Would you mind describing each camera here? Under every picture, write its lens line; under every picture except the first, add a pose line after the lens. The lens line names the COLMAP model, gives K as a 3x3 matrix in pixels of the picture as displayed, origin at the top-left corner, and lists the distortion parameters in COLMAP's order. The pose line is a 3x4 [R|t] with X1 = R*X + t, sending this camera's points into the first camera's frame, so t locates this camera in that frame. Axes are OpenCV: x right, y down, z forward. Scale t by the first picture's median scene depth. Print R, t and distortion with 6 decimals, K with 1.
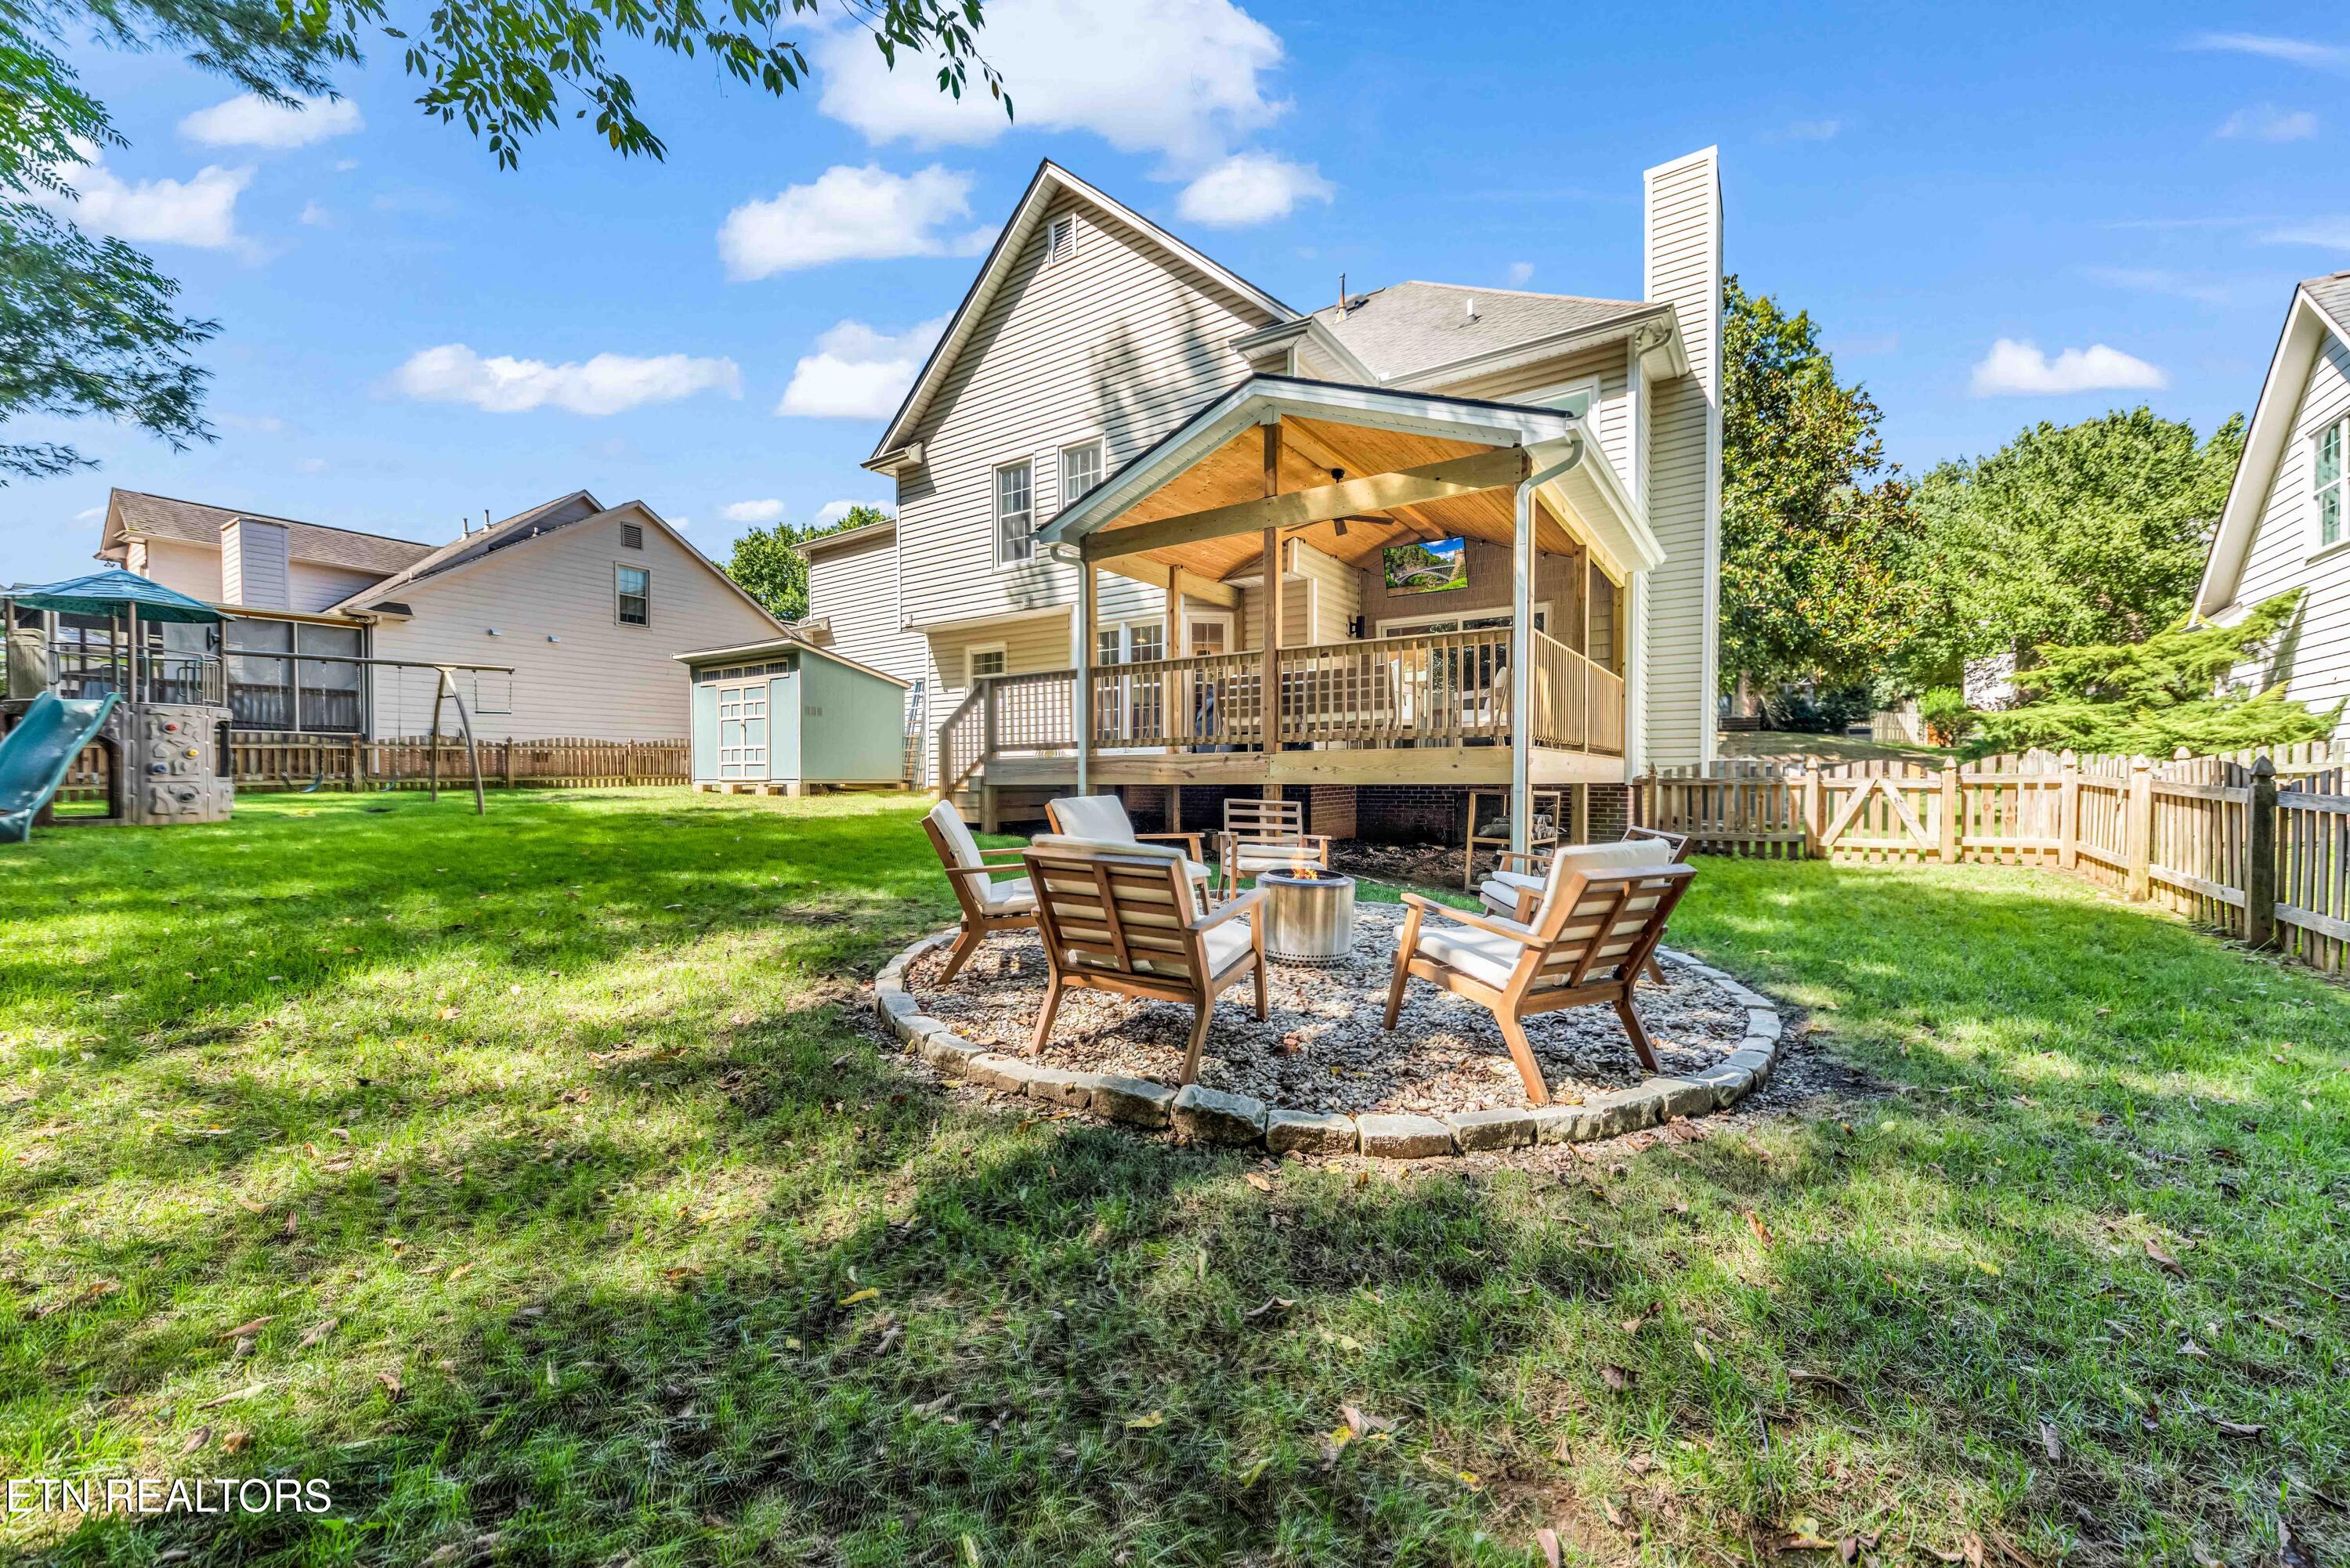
lens RADIAL K [[893.1, 0, 1175.0], [0, 893.1, 786.2], [0, 0, 1]] dist [0.000484, 0.000062]
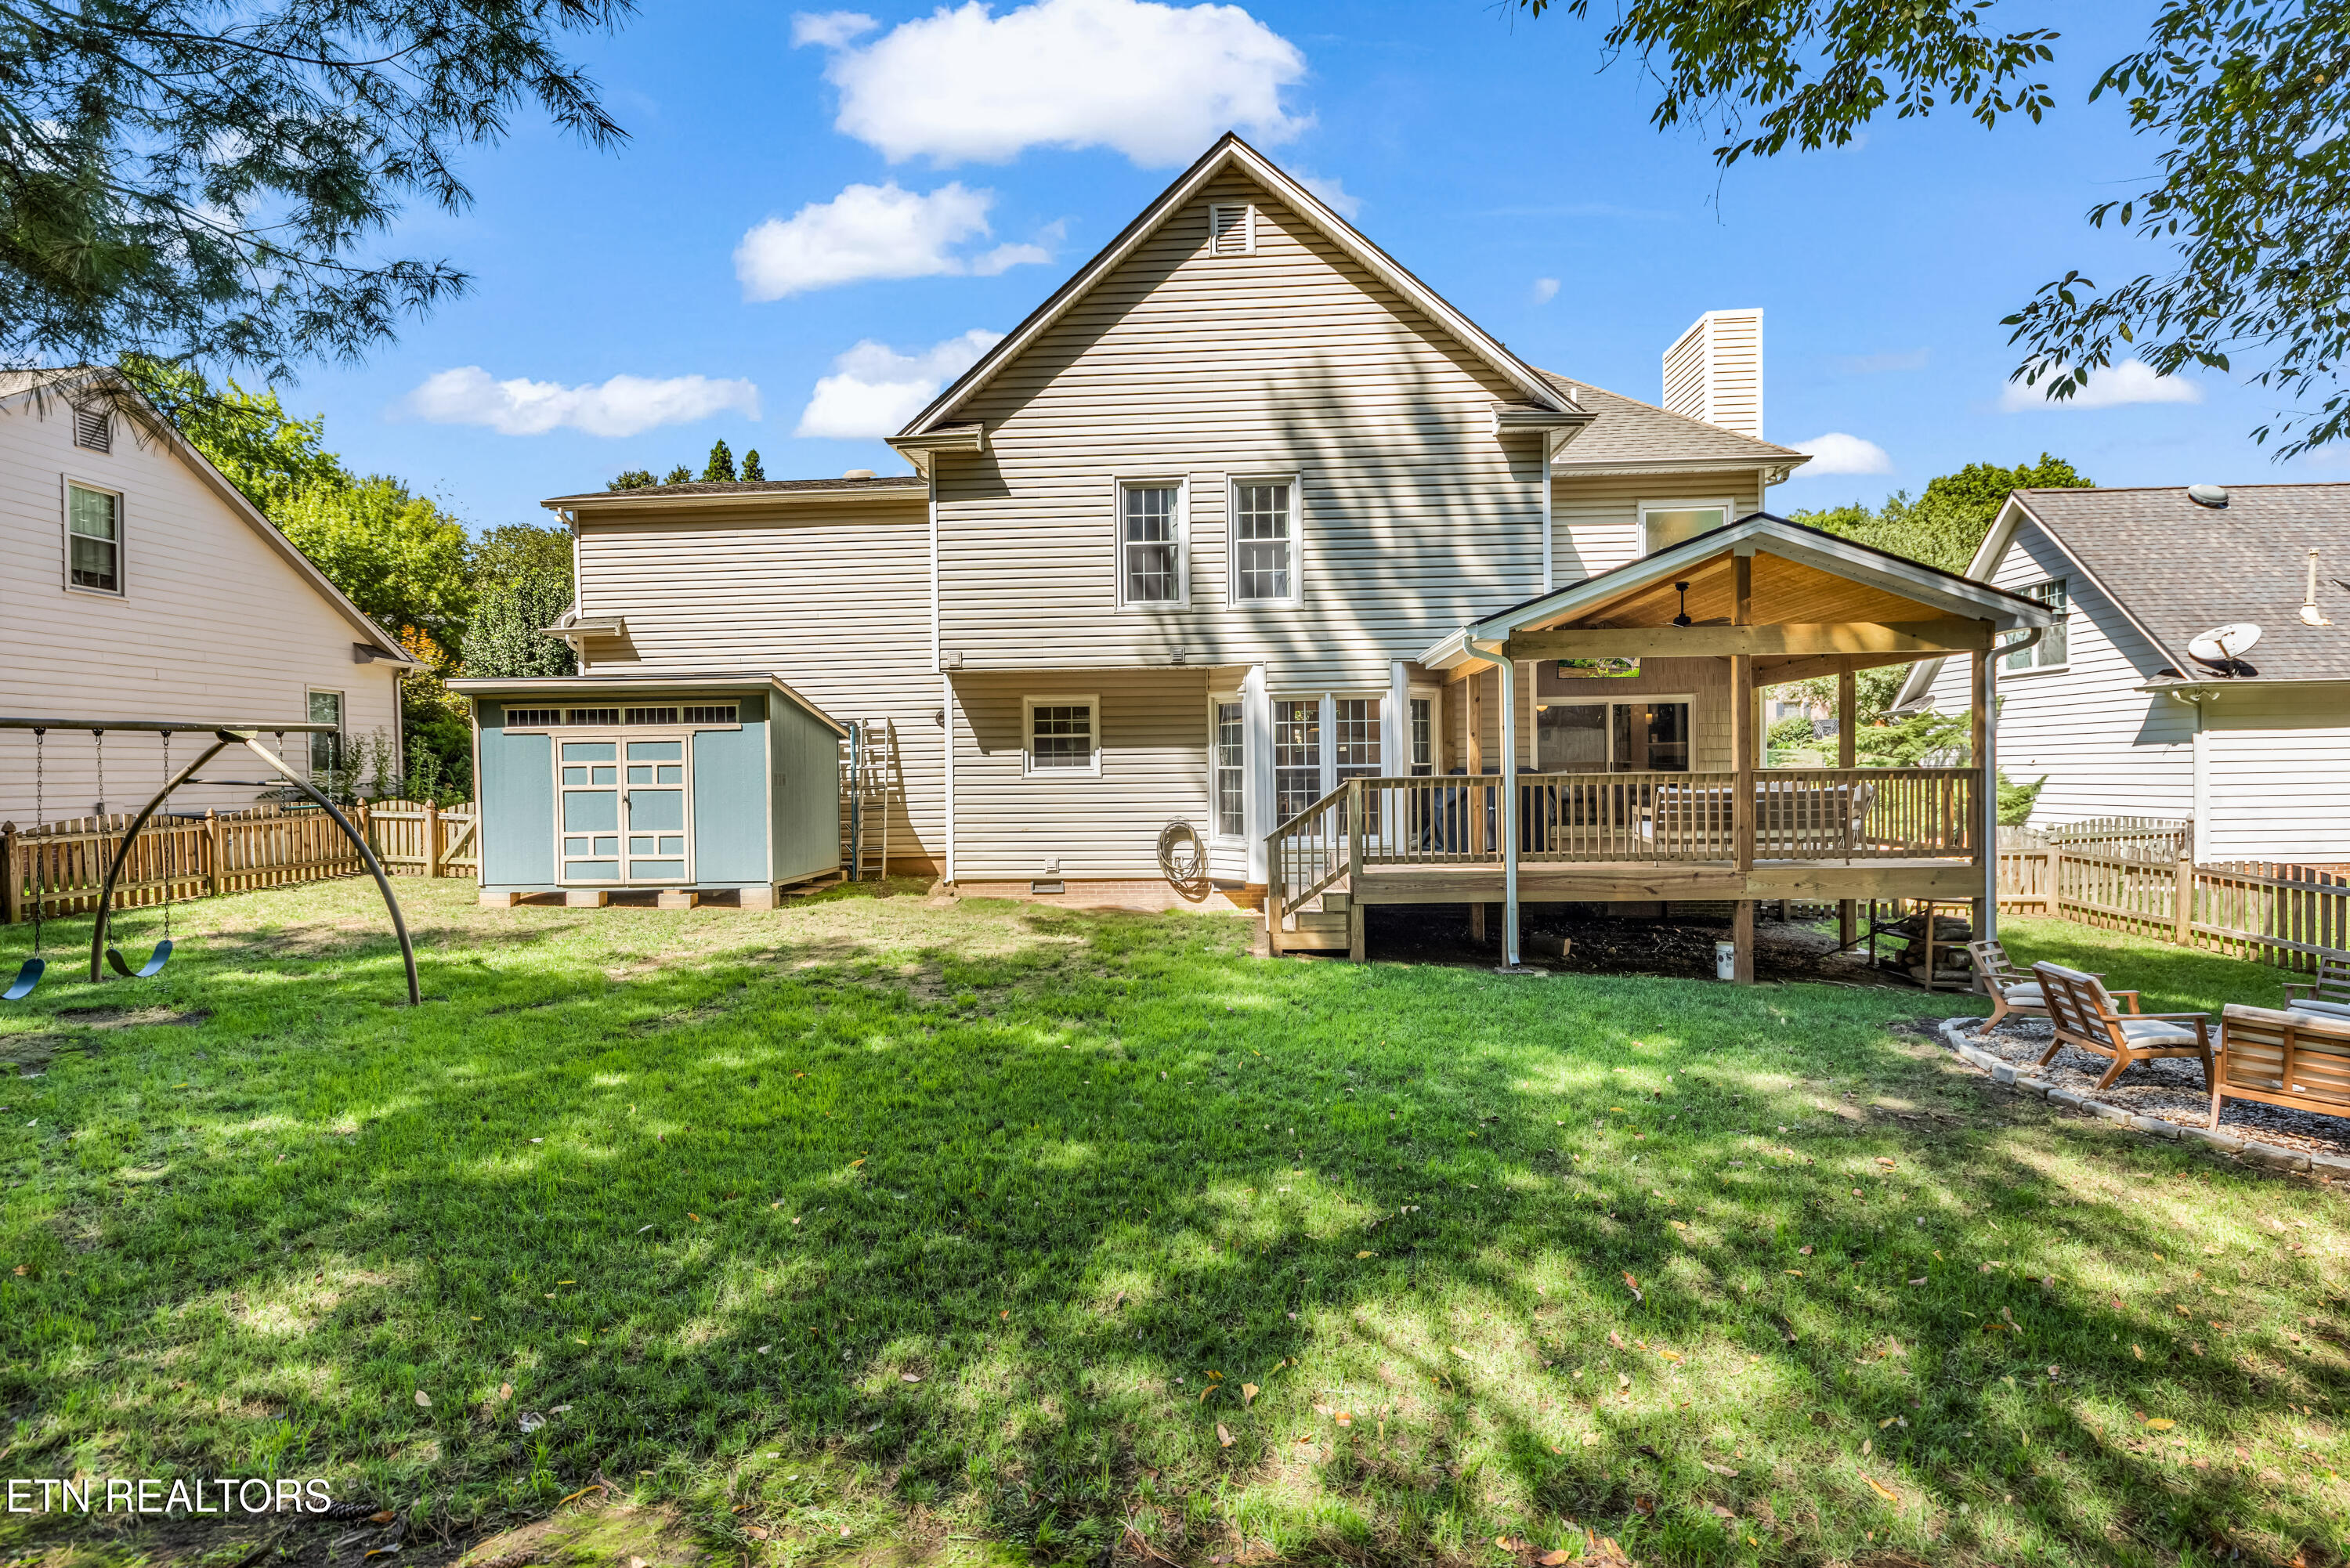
lens RADIAL K [[1075.6, 0, 1176.7], [0, 1075.6, 780.2], [0, 0, 1]] dist [0.005987, 0.000496]
pose [[0.854181, -0.018010, 0.519664, -0.701771], [0.018948, 0.999814, 0.003506, -0.098797], [-0.519631, 0.006853, 0.854364, 0.165378]]
